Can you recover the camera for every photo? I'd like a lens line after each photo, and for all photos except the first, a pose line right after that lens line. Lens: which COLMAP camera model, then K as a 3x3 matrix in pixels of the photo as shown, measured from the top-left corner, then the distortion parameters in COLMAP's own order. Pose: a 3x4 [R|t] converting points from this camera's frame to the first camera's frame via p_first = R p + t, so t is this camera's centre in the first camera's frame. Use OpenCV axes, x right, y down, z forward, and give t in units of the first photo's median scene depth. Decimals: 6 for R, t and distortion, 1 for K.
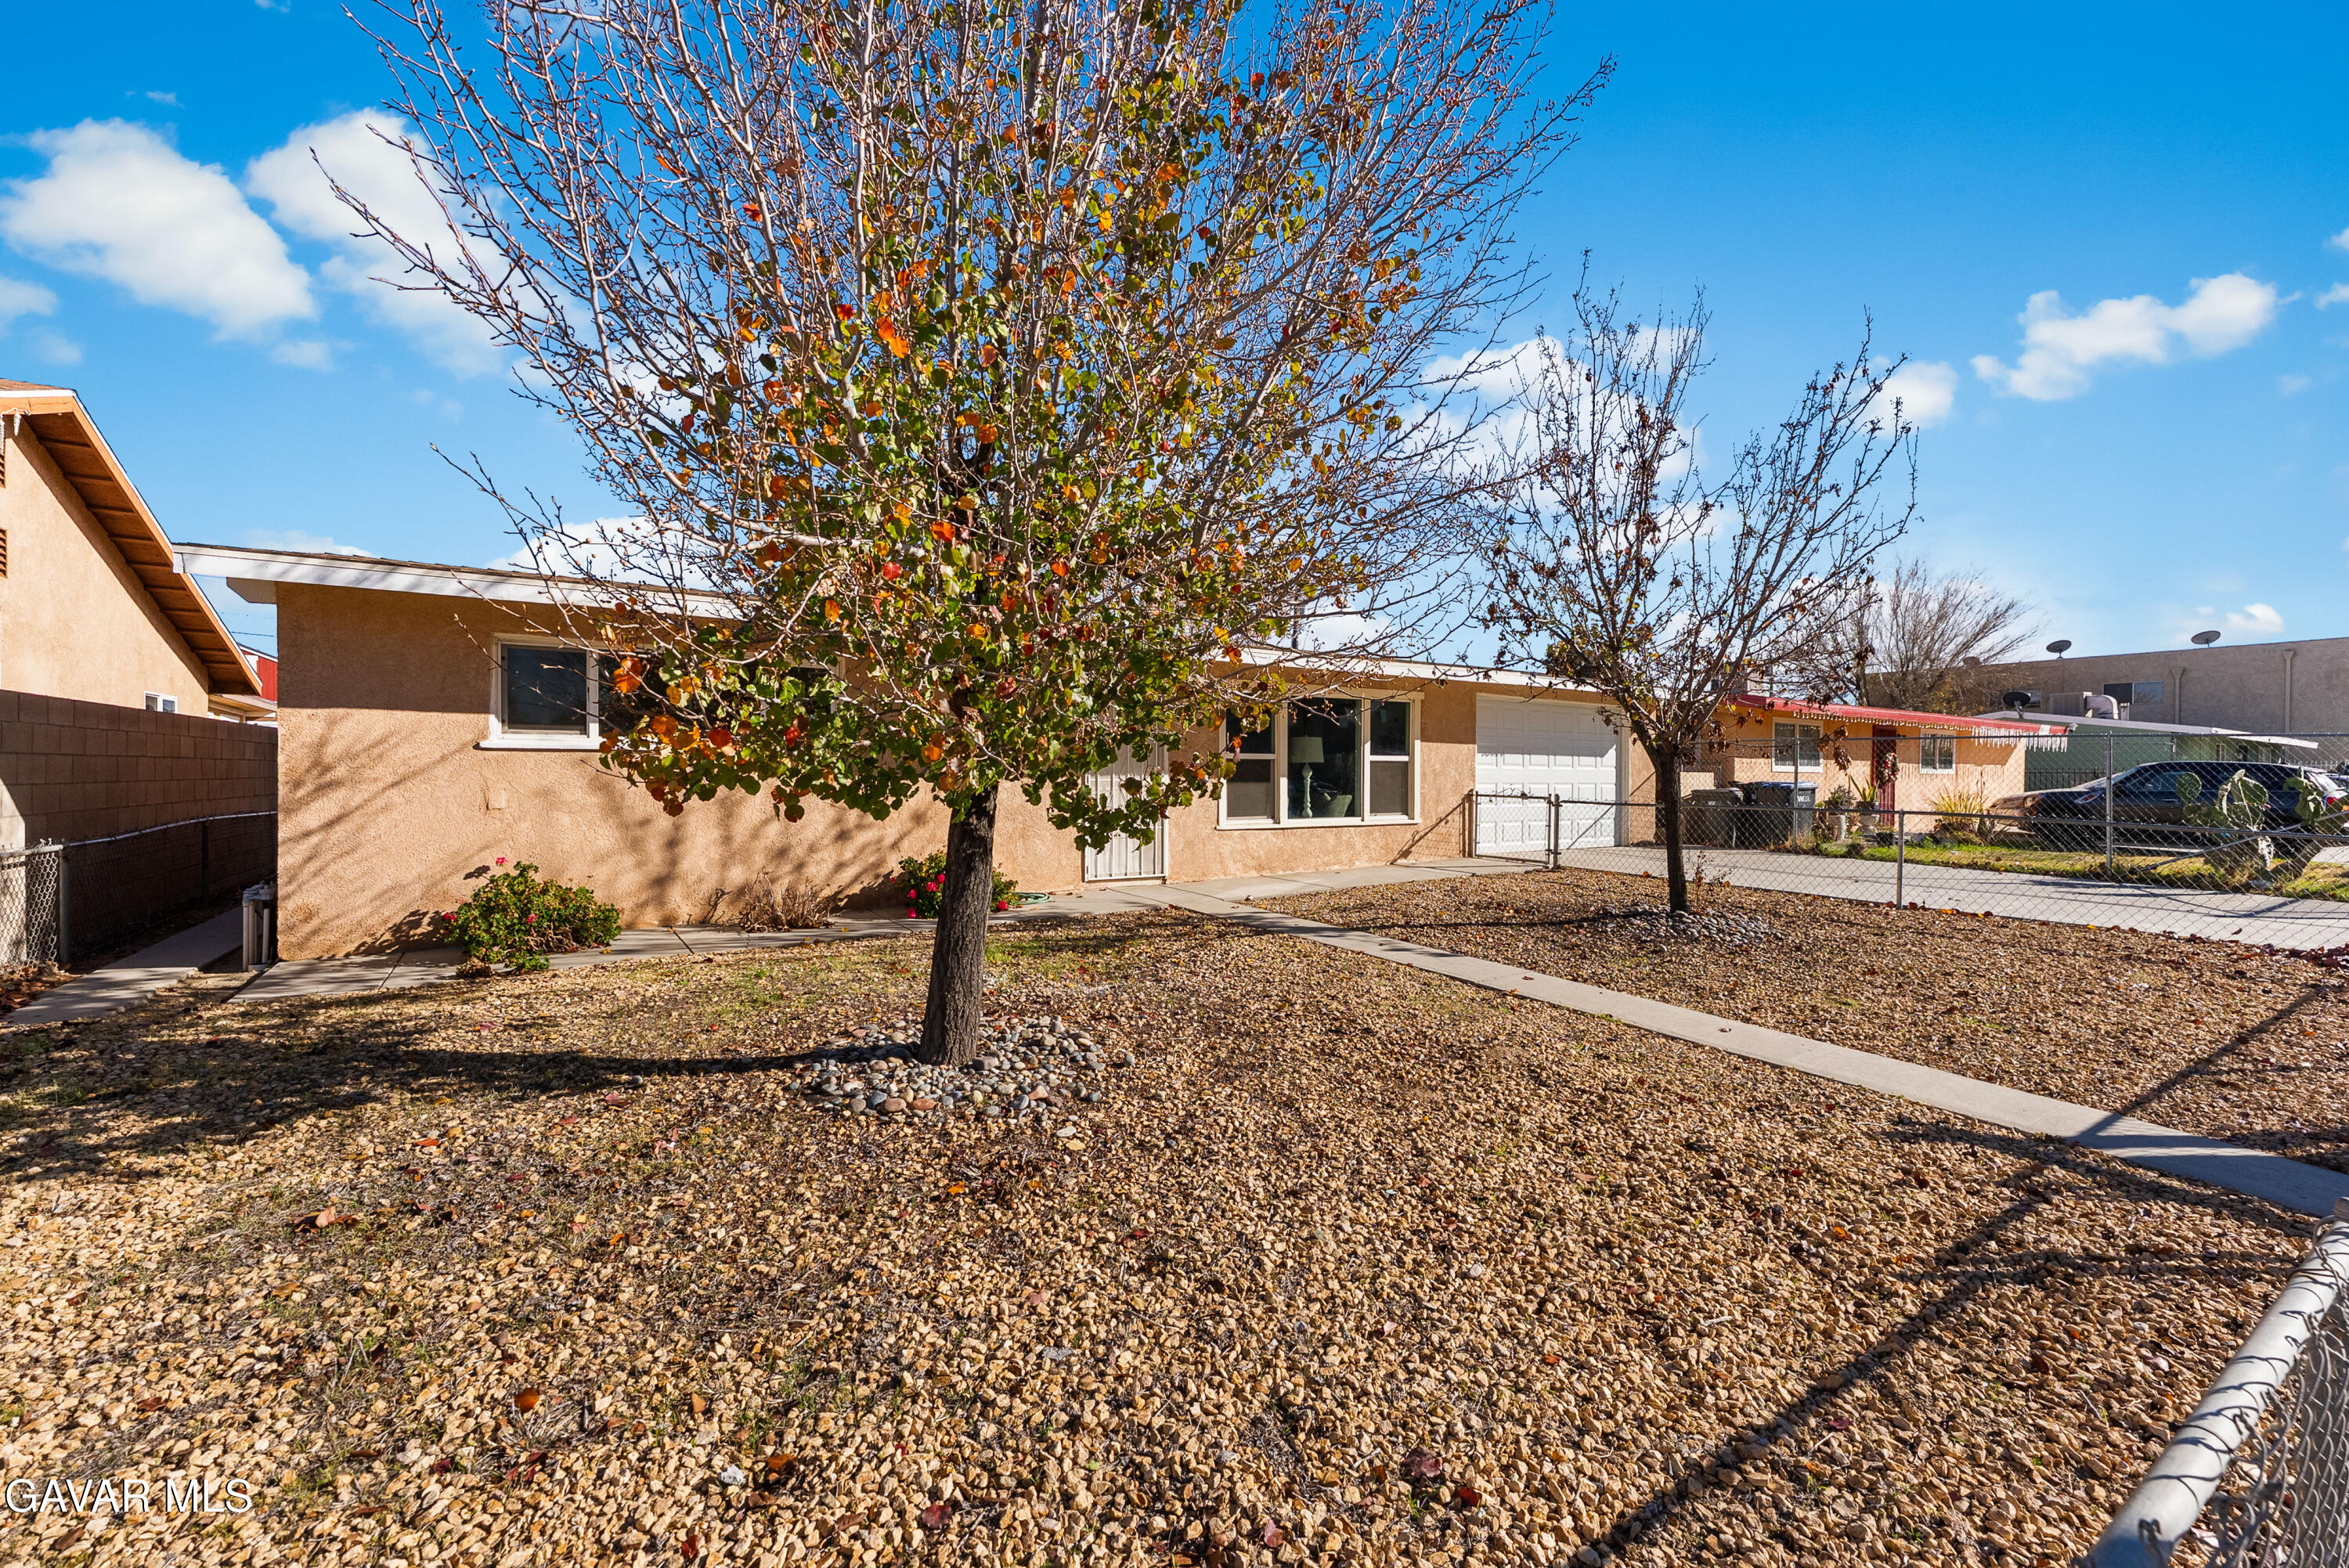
lens RADIAL K [[925.5, 0, 1180.6], [0, 925.5, 782.1], [0, 0, 1]] dist [-0.000937, 0.000125]
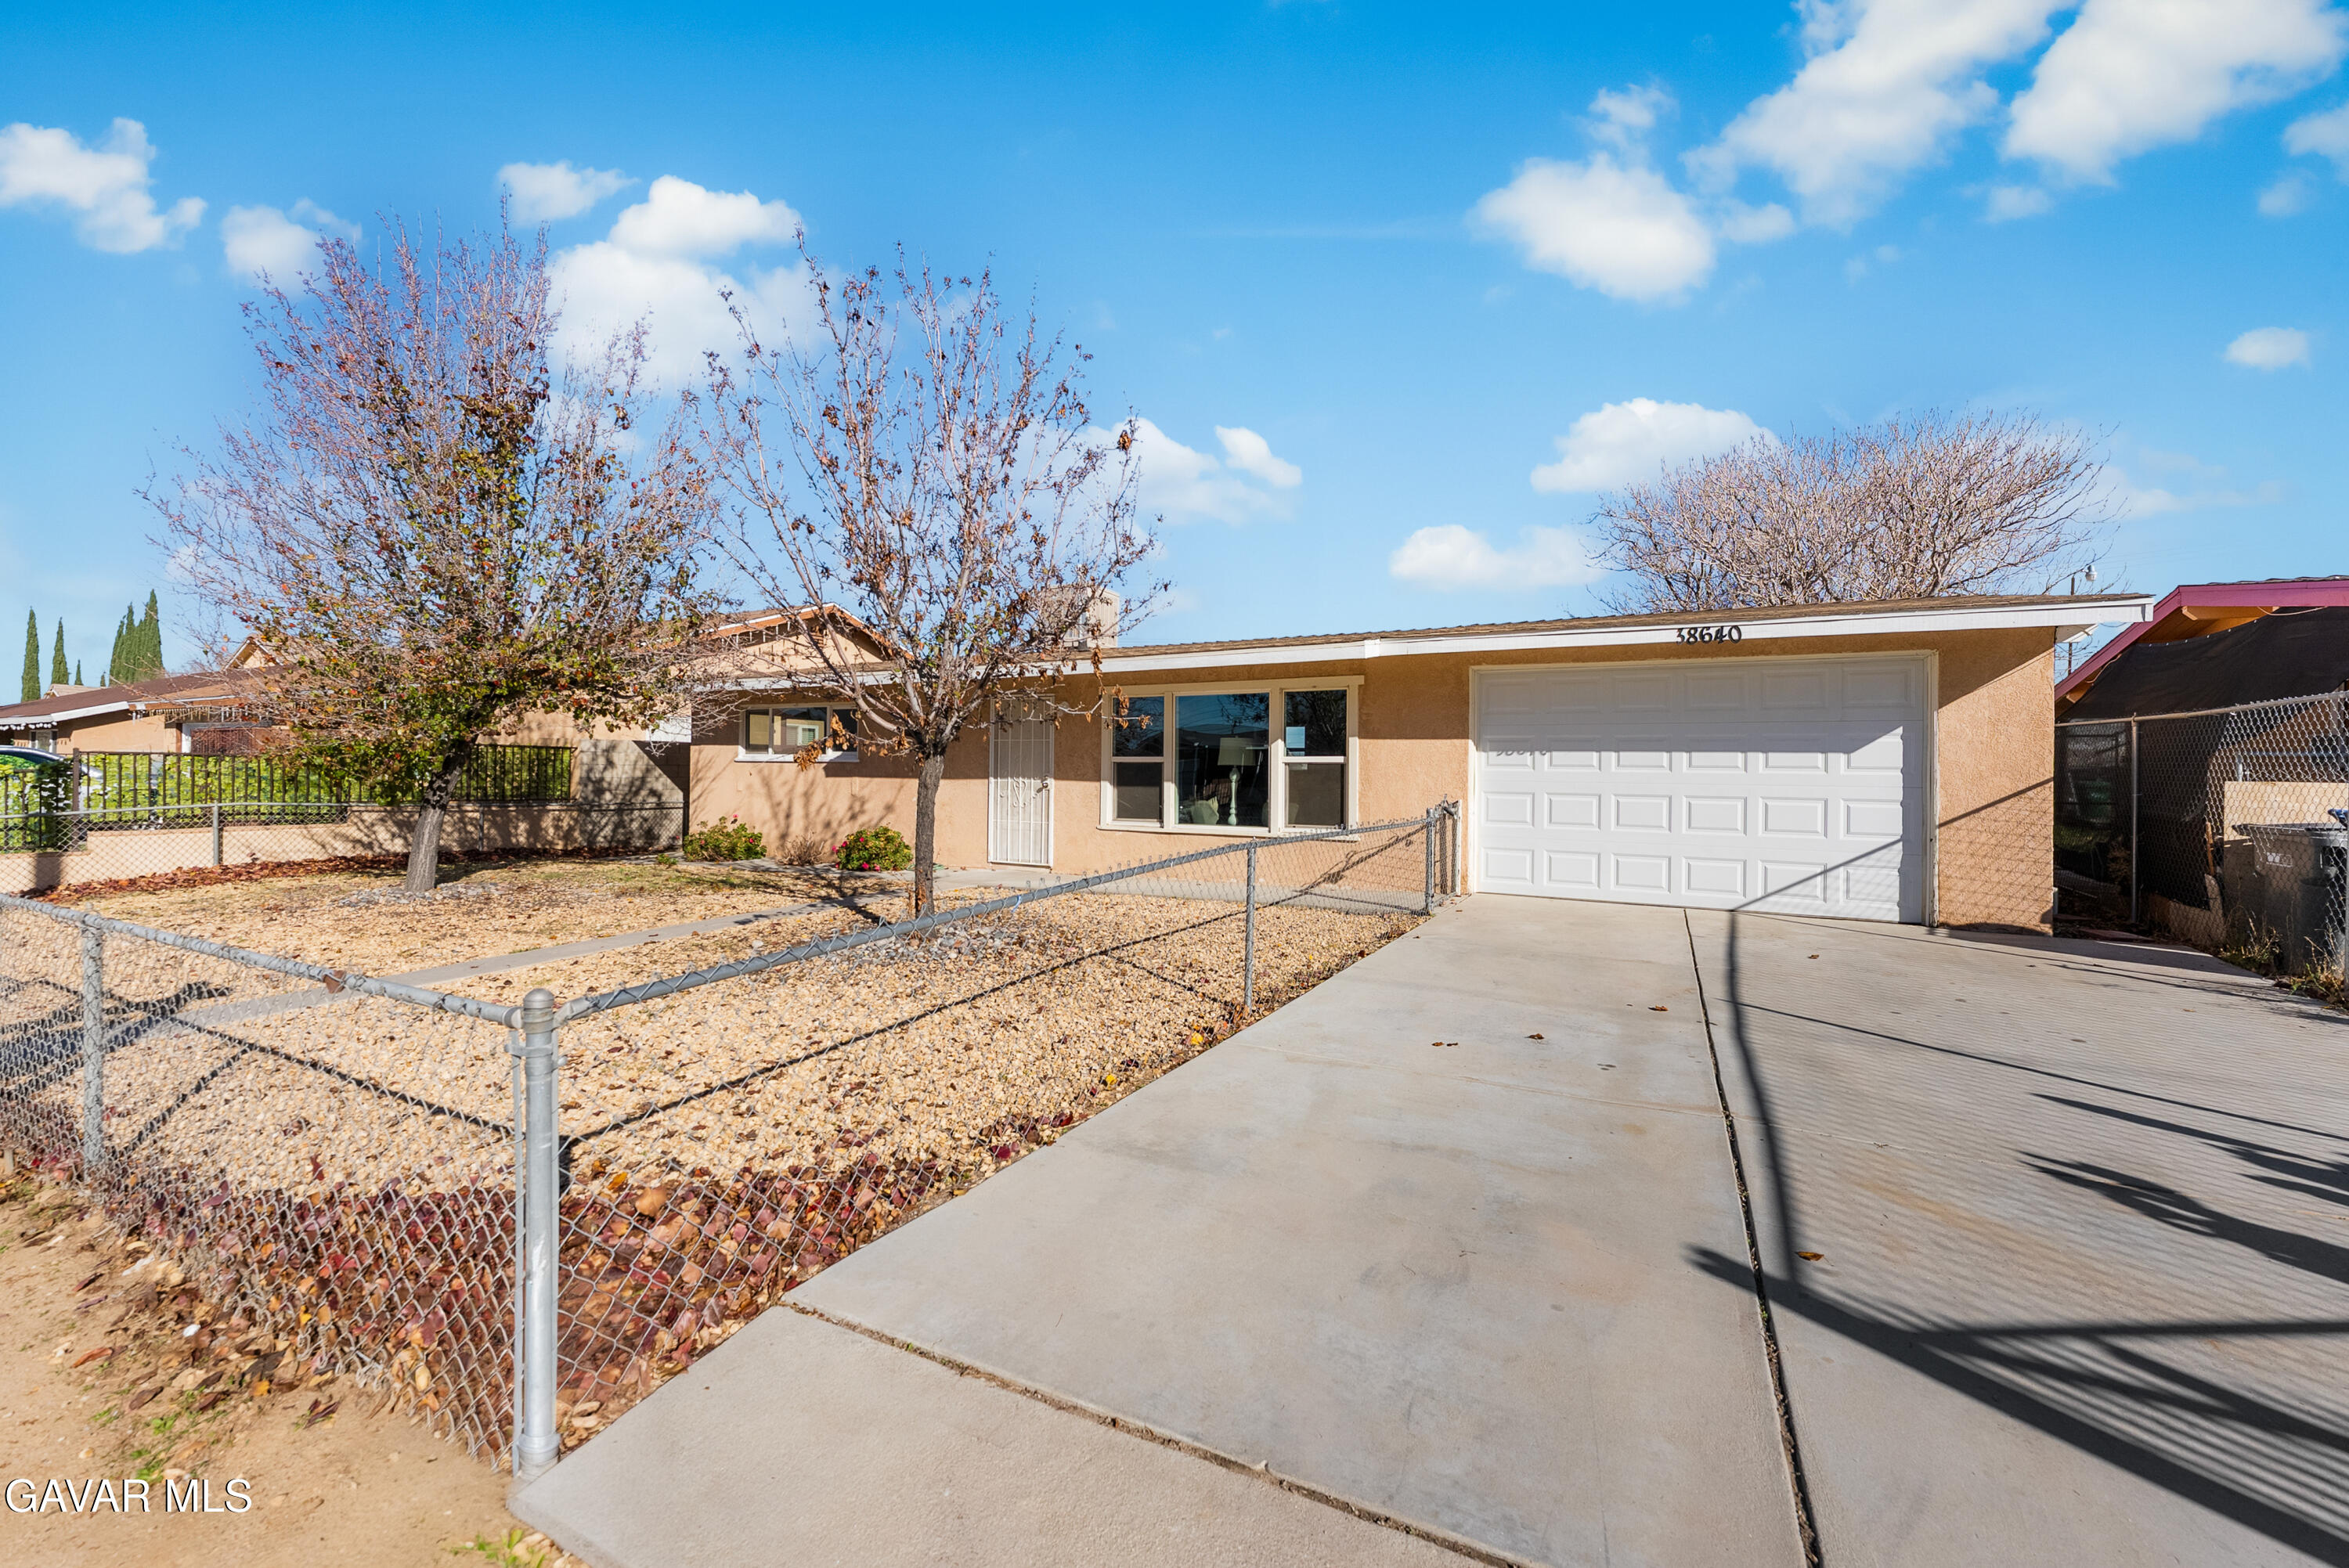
lens RADIAL K [[925.5, 0, 1180.6], [0, 925.5, 782.1], [0, 0, 1]] dist [-0.000937, 0.000125]
pose [[0.530099, 0.006860, -0.847908, 0.859150], [-0.014961, 0.999887, -0.001263, -0.002807], [0.847804, 0.013355, 0.530142, 0.456673]]
